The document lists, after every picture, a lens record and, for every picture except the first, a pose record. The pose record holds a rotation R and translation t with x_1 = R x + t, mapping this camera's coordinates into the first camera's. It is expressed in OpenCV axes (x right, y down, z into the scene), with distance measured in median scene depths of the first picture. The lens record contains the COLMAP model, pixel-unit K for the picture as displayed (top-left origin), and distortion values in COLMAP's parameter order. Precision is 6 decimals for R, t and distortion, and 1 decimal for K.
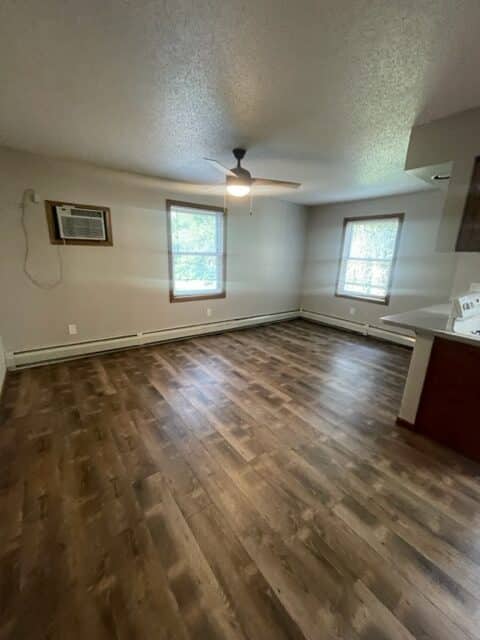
lens RADIAL K [[258.4, 0, 239.5], [0, 258.4, 319.1], [0, 0, 1]] dist [-0.002884, -0.000002]
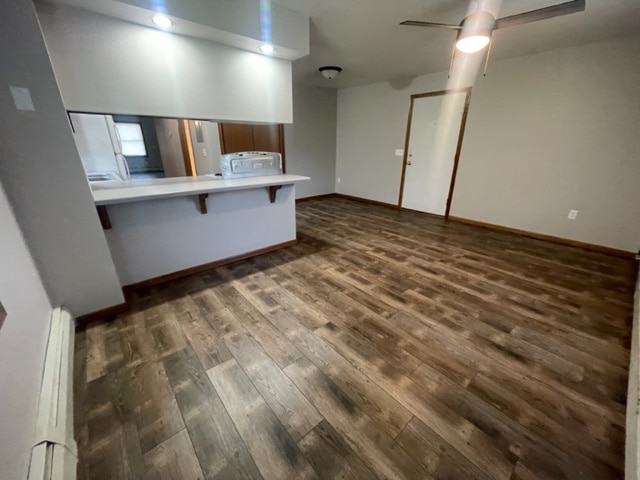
lens RADIAL K [[258.4, 0, 320.0], [0, 258.4, 239.6], [0, 0, 1]] dist [-0.002884, -0.000002]
pose [[-0.996779, -0.009812, -0.079589, 0.478782], [-0.053558, 0.820133, 0.569660, -0.392925], [0.059684, 0.572088, -0.818018, 1.800113]]
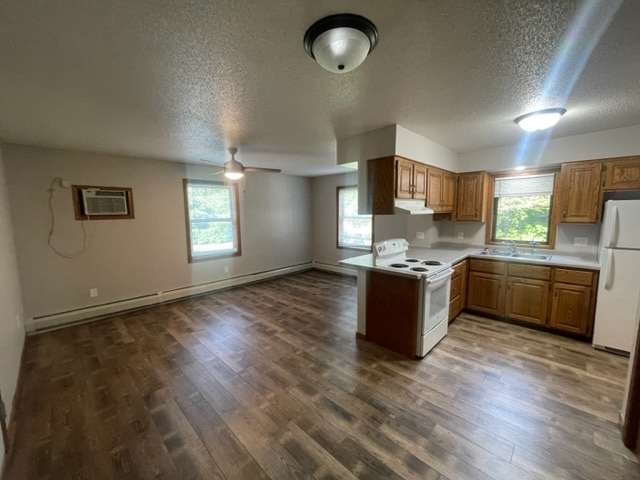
lens RADIAL K [[258.4, 0, 319.2], [0, 258.4, 240.7], [0, 0, 1]] dist [-0.002884, -0.000002]
pose [[0.986269, -0.061483, 0.153276, 0.189010], [0.082041, 0.987898, -0.131628, 0.051443], [-0.143328, 0.142396, 0.979378, -0.315193]]
